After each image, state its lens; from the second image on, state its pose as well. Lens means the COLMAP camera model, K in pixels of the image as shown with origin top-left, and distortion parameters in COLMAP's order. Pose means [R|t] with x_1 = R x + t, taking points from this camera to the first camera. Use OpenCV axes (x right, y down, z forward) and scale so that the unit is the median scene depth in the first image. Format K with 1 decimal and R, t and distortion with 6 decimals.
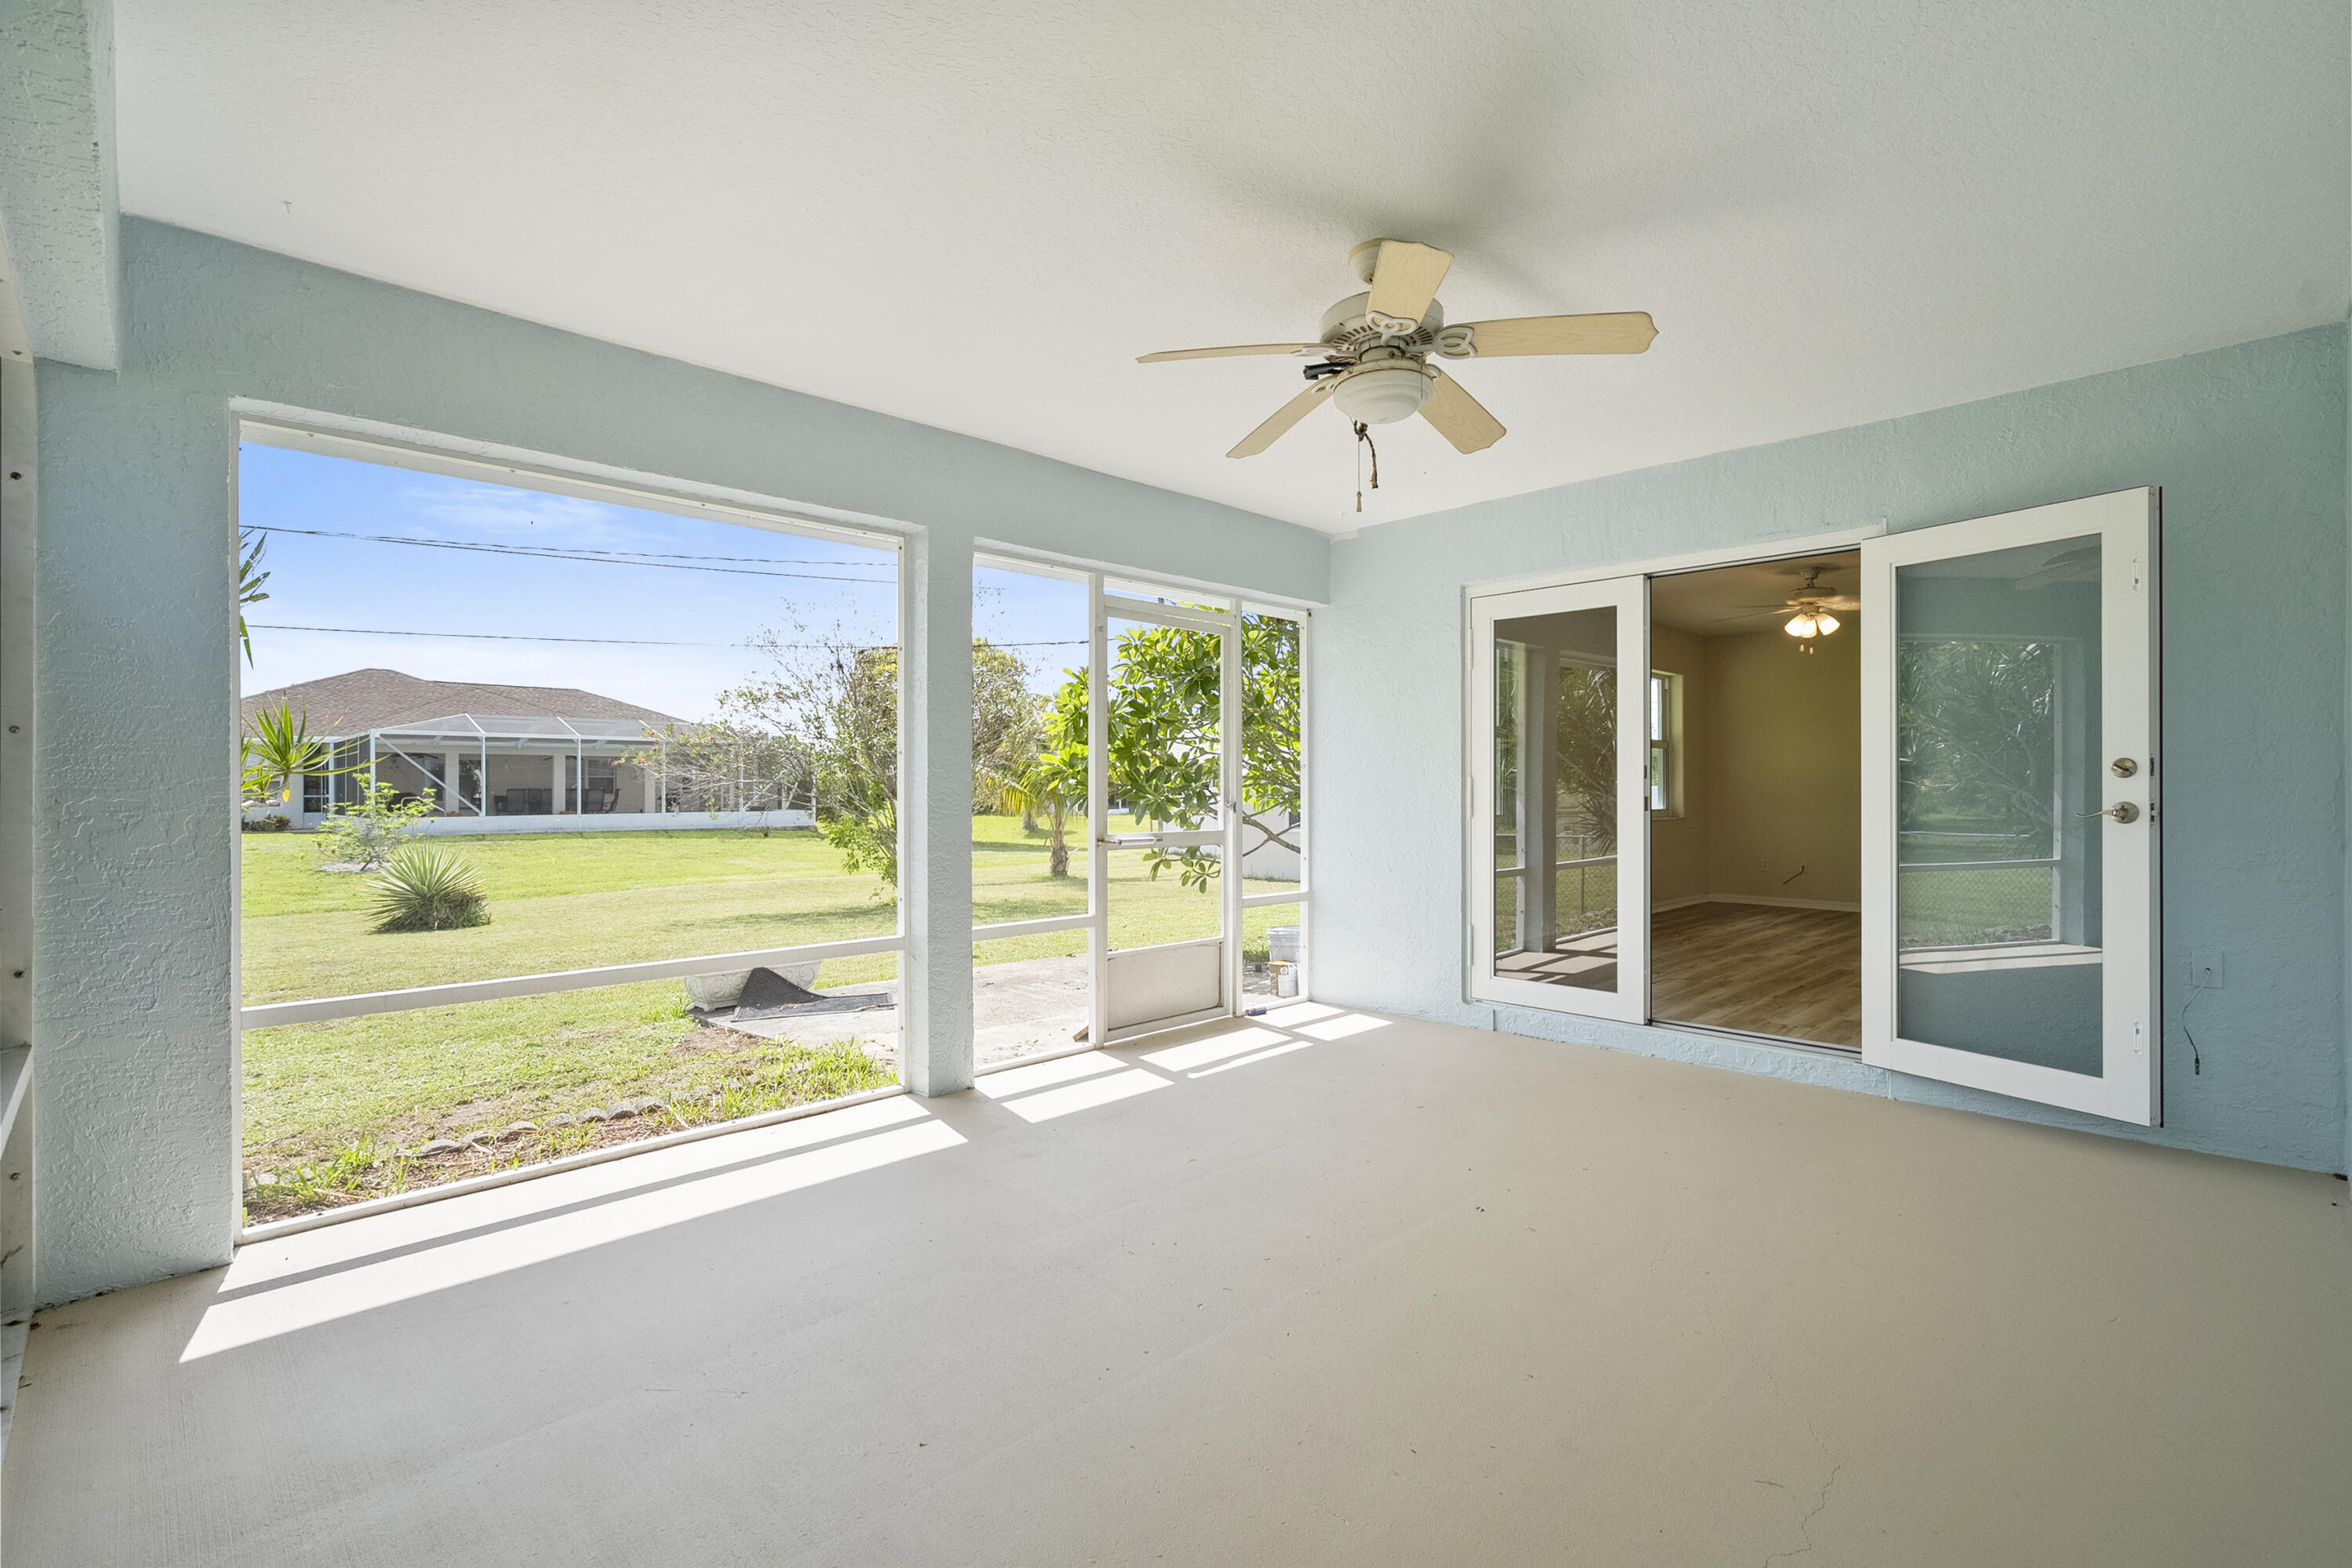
lens RADIAL K [[1068.2, 0, 1166.7], [0, 1068.2, 777.4], [0, 0, 1]] dist [-0.001835, 0.000280]
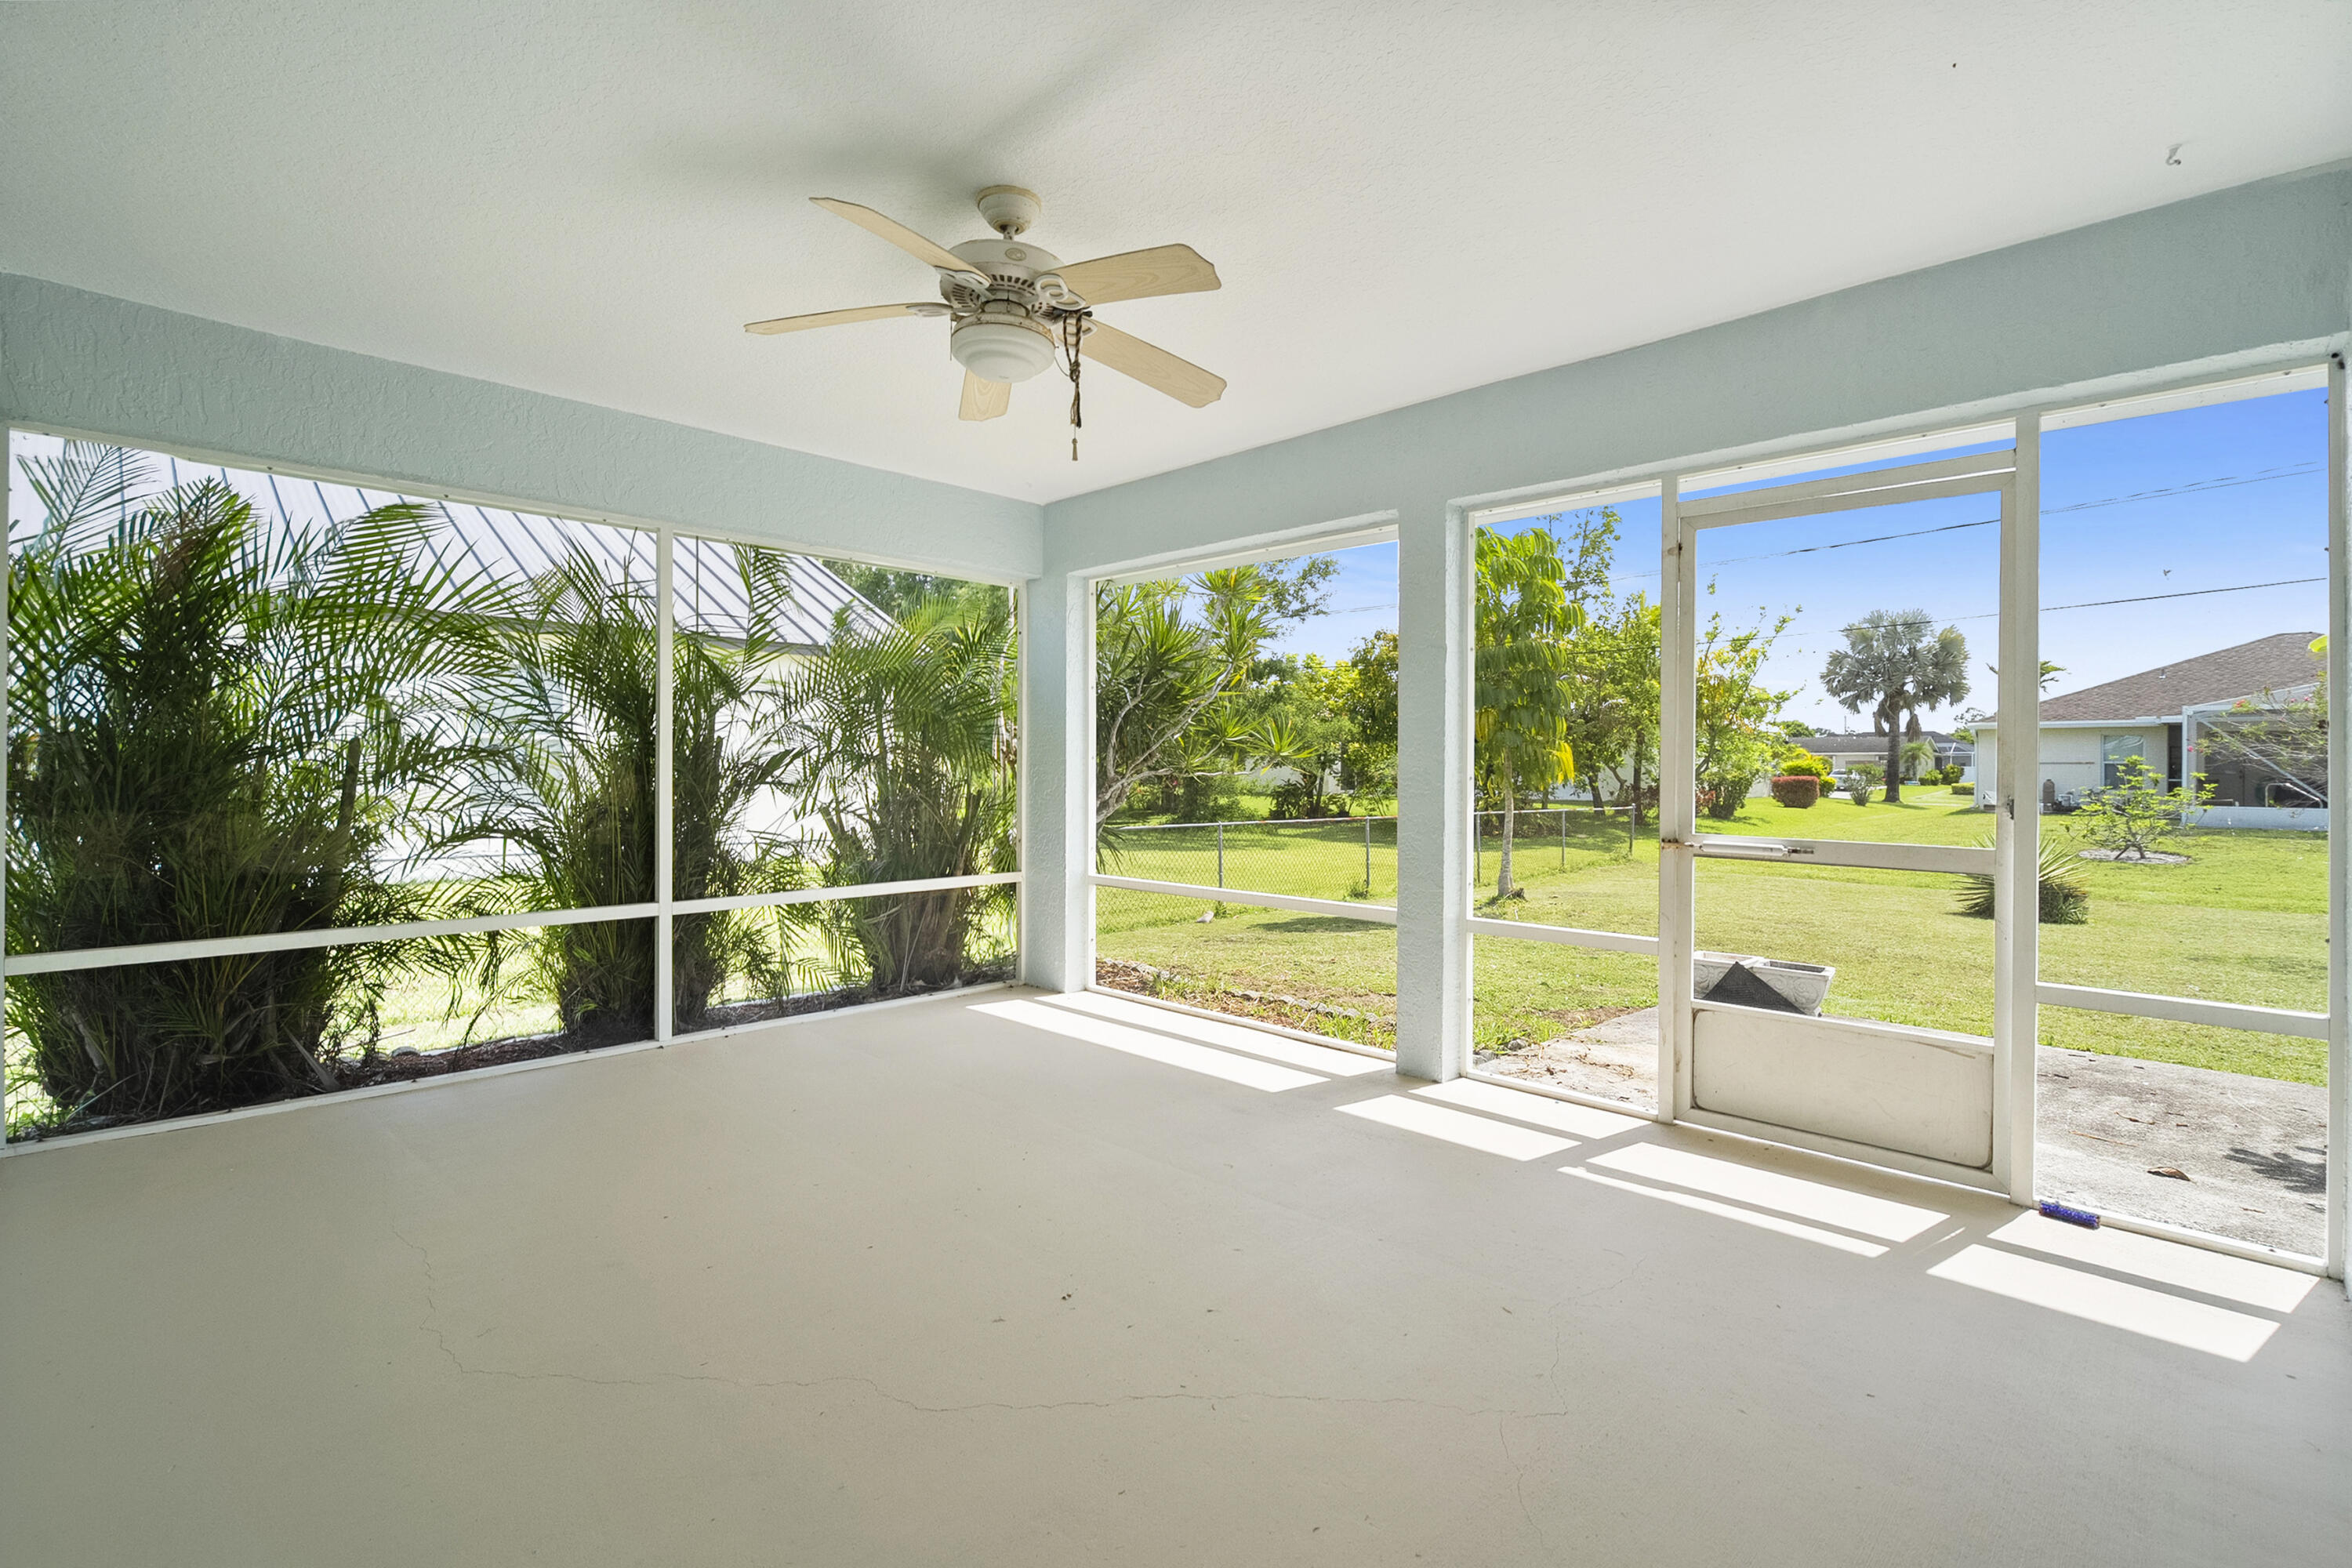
lens RADIAL K [[1068.2, 0, 1166.7], [0, 1068.2, 777.4], [0, 0, 1]] dist [-0.001835, 0.000280]
pose [[0.012284, 0.014511, -0.999819, 0.729678], [0.005139, 0.999881, 0.014575, 0.002800], [0.999911, -0.005318, 0.012208, 0.712736]]
